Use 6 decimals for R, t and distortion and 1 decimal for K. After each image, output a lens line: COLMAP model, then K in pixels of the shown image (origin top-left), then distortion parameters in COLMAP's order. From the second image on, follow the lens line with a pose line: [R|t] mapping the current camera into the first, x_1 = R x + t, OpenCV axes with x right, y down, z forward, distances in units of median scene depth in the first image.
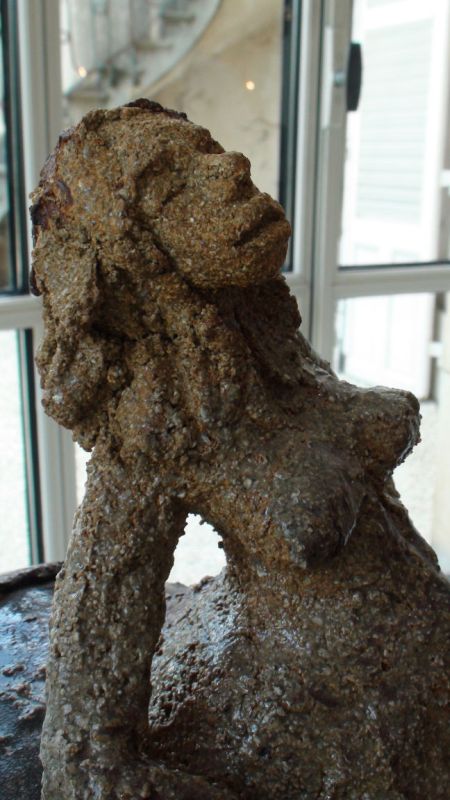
lens RADIAL K [[934.8, 0, 225.0], [0, 934.8, 400.0], [0, 0, 1]] dist [0.005806, -0.004162]
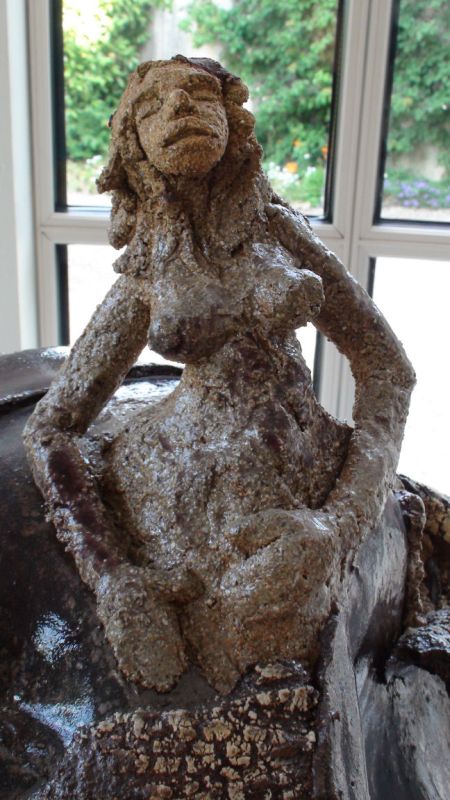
lens RADIAL K [[934.8, 0, 225.0], [0, 934.8, 400.0], [0, 0, 1]] dist [0.005806, -0.004162]
pose [[0.618059, 0.282881, -0.733472, 1.384517], [-0.240387, 0.956331, 0.166270, -0.039141], [0.748477, 0.073552, 0.659070, 0.032724]]
